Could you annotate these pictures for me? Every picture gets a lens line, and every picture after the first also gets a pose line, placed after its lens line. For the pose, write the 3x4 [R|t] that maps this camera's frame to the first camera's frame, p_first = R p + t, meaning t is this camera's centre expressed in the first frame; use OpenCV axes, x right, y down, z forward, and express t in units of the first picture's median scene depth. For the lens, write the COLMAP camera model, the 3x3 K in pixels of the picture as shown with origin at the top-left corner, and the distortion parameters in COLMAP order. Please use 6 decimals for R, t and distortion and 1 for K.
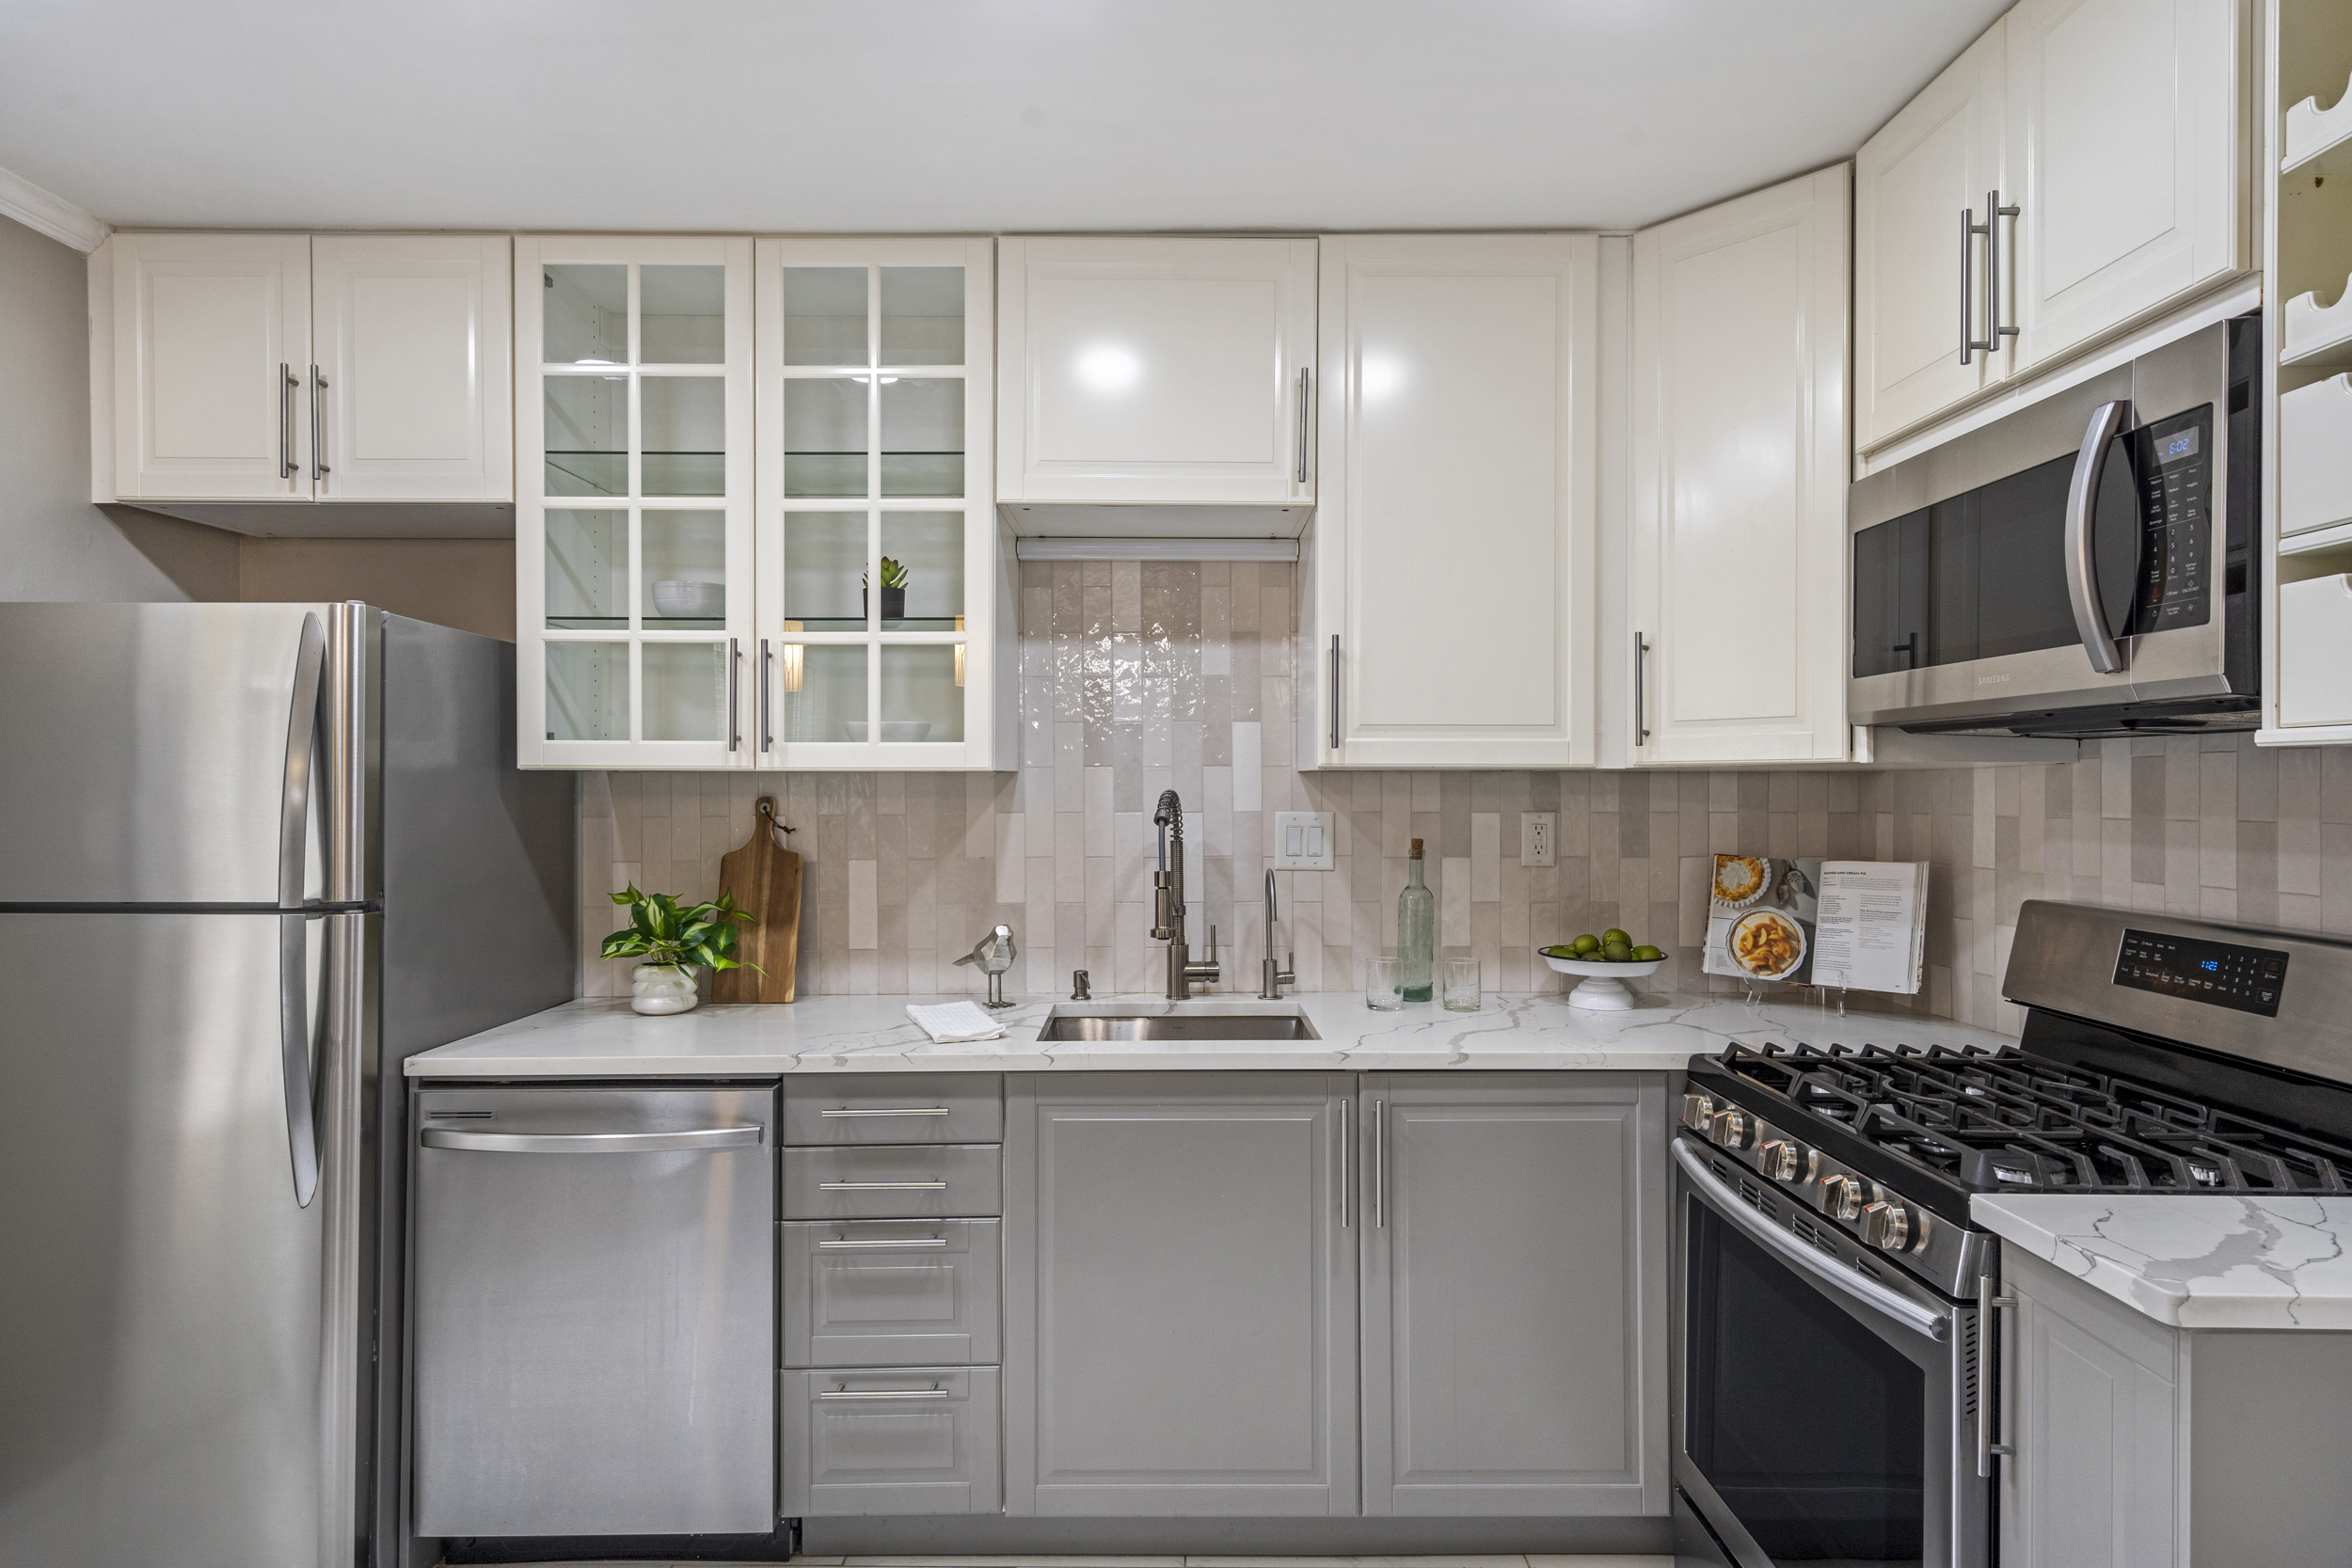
lens RADIAL K [[1270.1, 0, 1153.4], [0, 1270.1, 784.2], [0, 0, 1]] dist [0.002546, 0.000404]
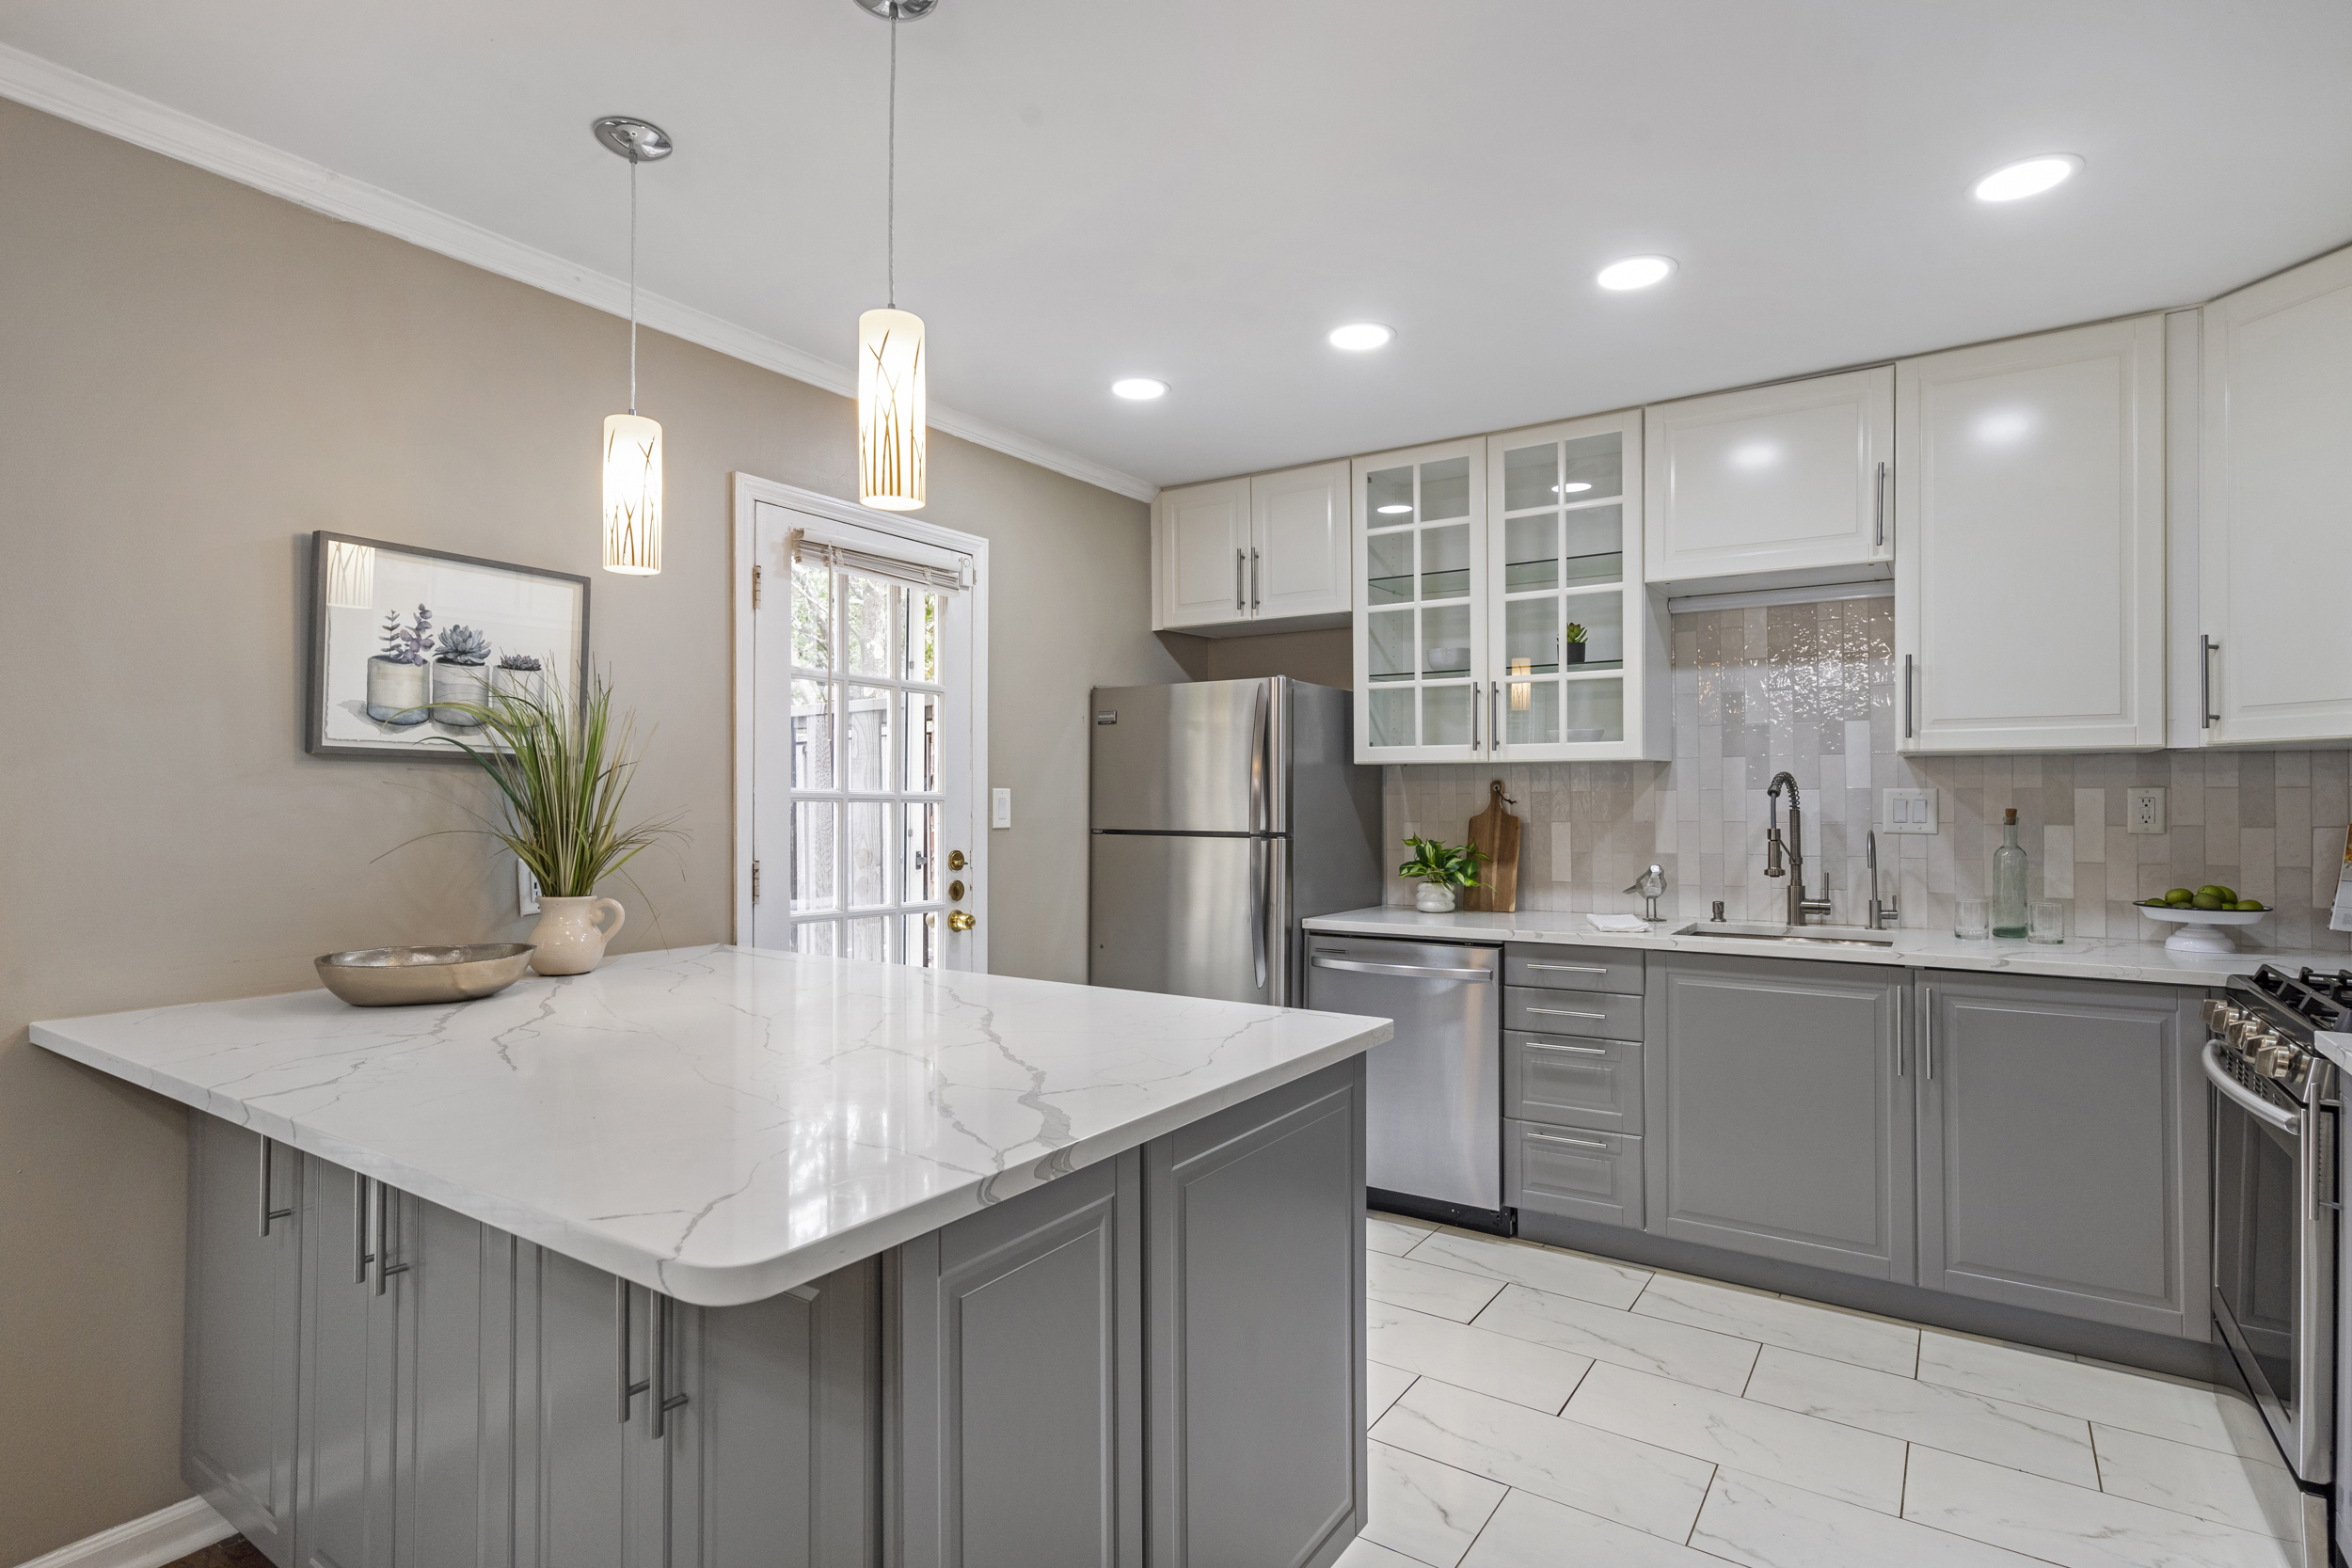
lens RADIAL K [[1167.3, 0, 1159.9], [0, 1167.3, 790.9], [0, 0, 1]] dist [0.002887, 0.000468]
pose [[0.829076, -0.004228, -0.559120, 0.174229], [0.002887, 0.999990, -0.003280, 0.029886], [0.559129, 0.001105, 0.829080, -0.477064]]
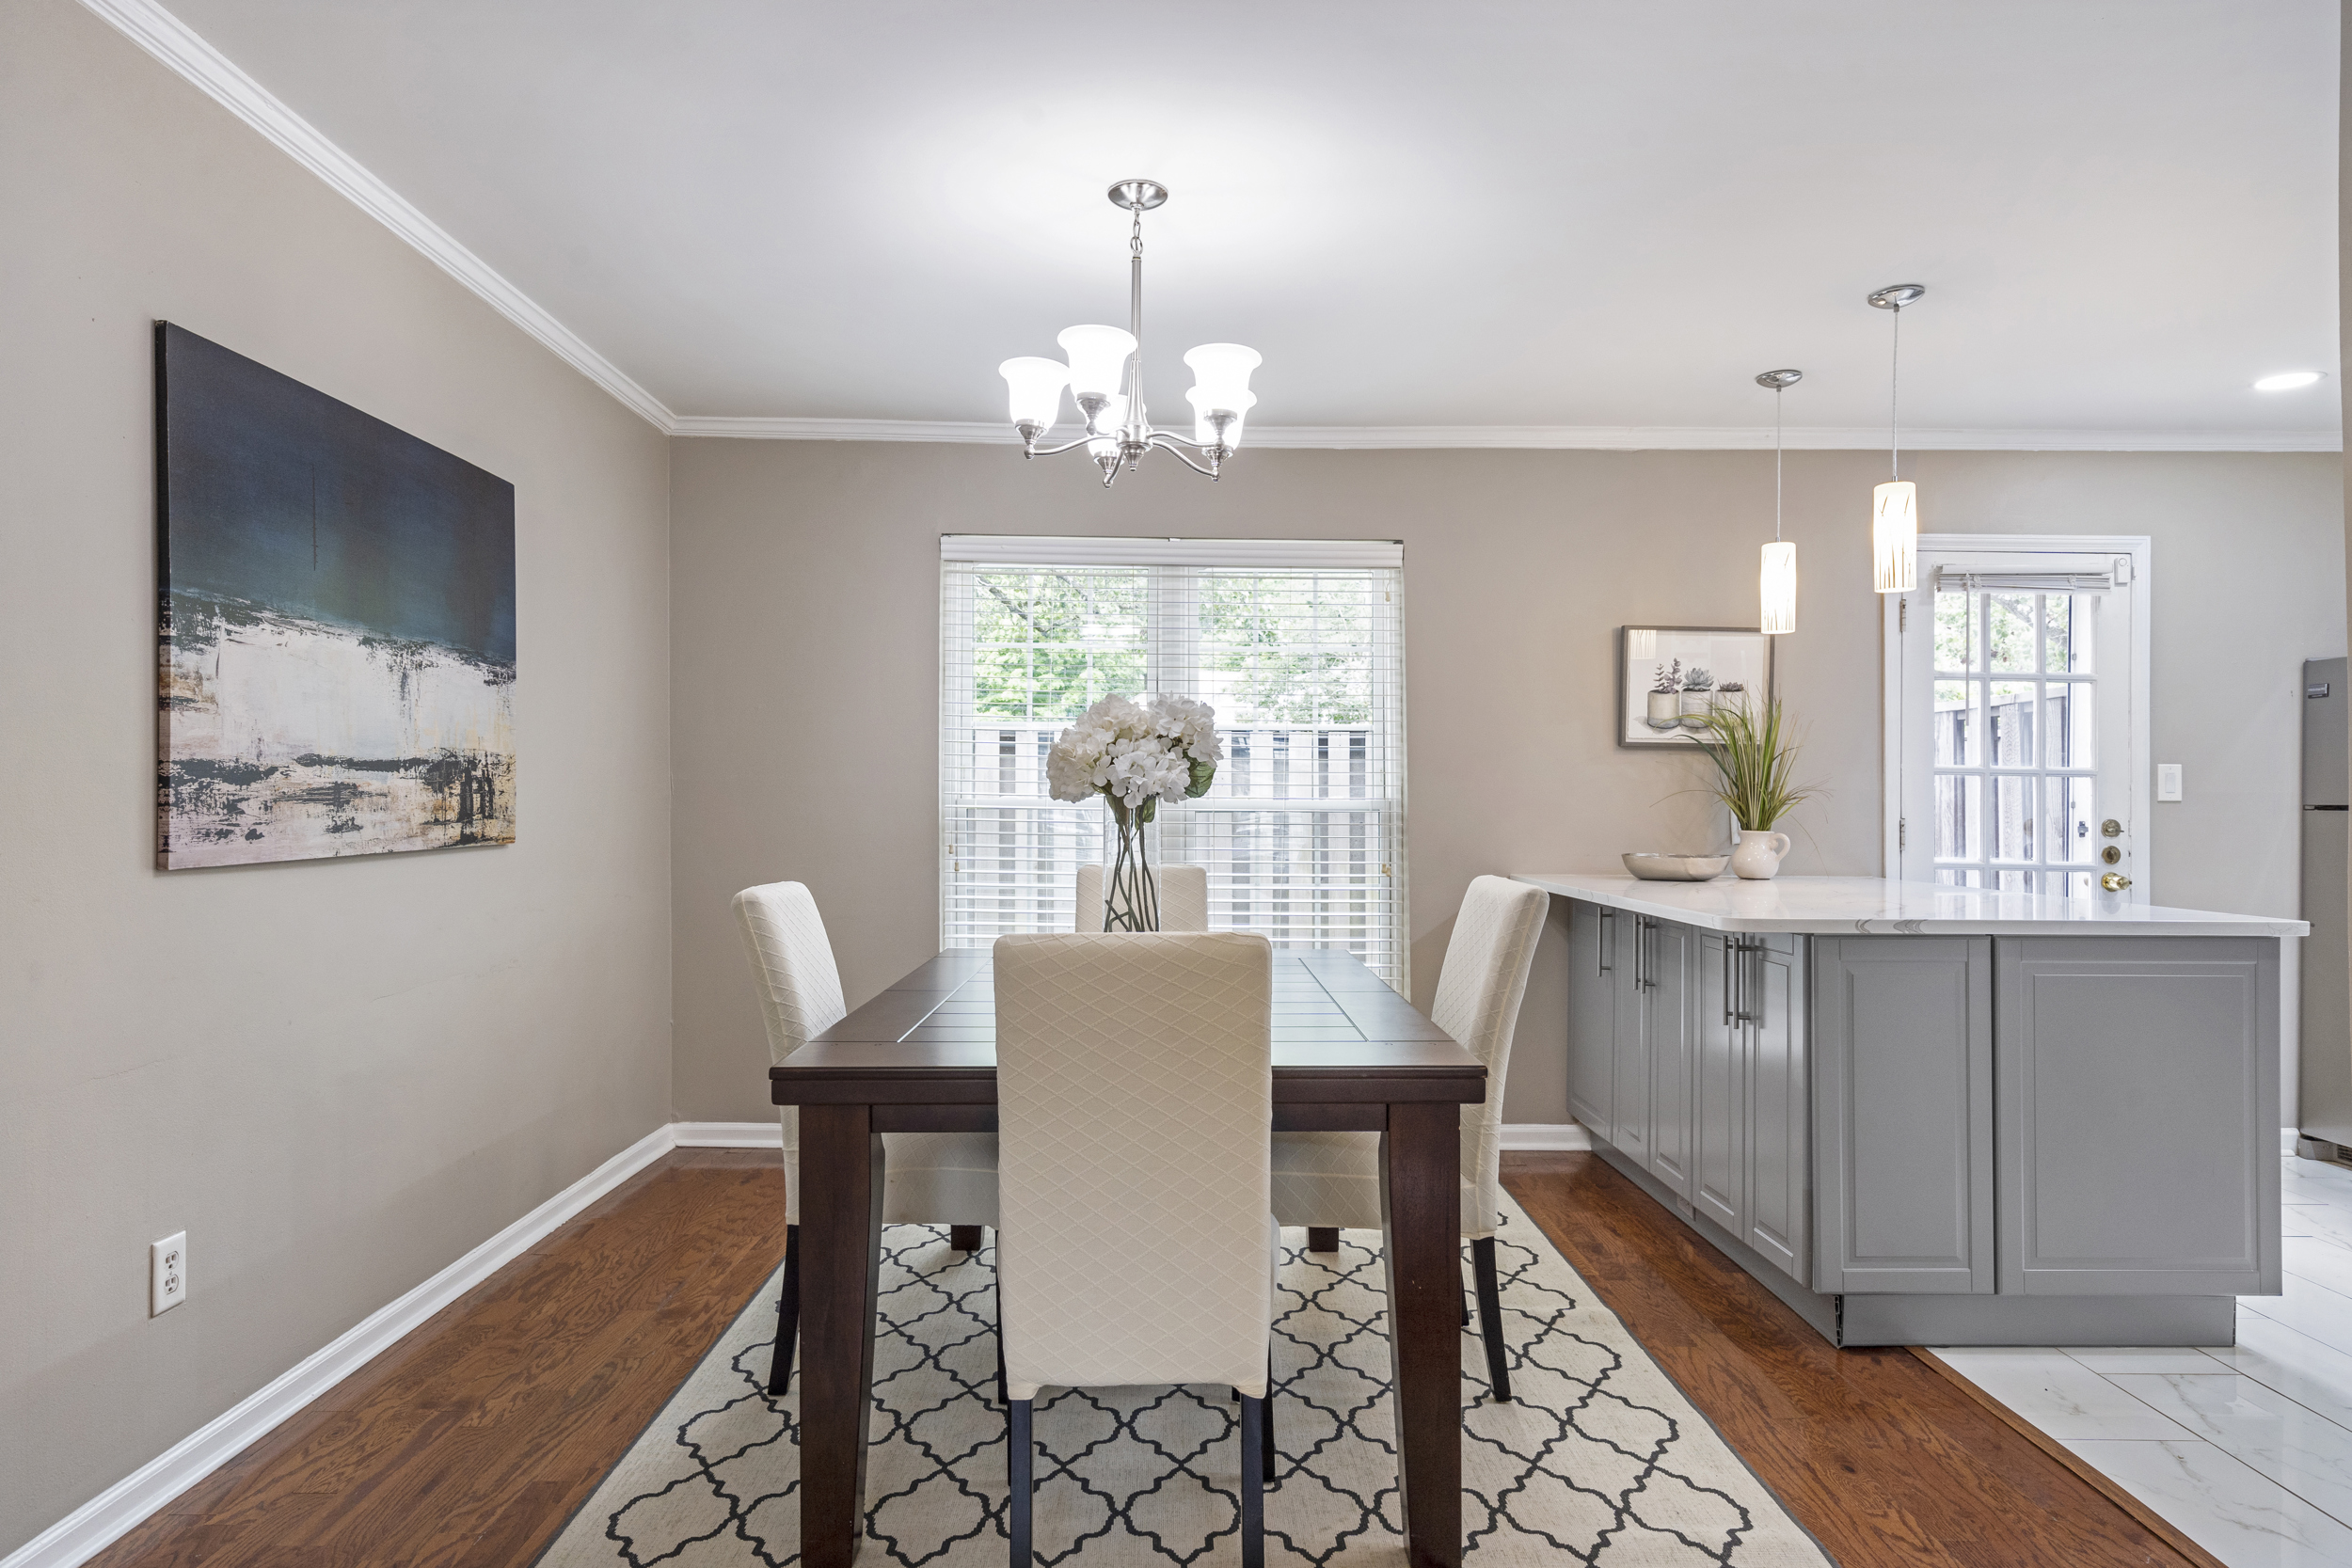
lens RADIAL K [[1362.3, 0, 1170.1], [0, 1362.3, 795.1], [0, 0, 1]] dist [0.001594, 0.000726]
pose [[0.017765, -0.006143, -0.999823, 1.041787], [-0.000586, 0.999981, -0.006154, 0.077225], [0.999842, 0.000695, 0.017762, -0.766683]]
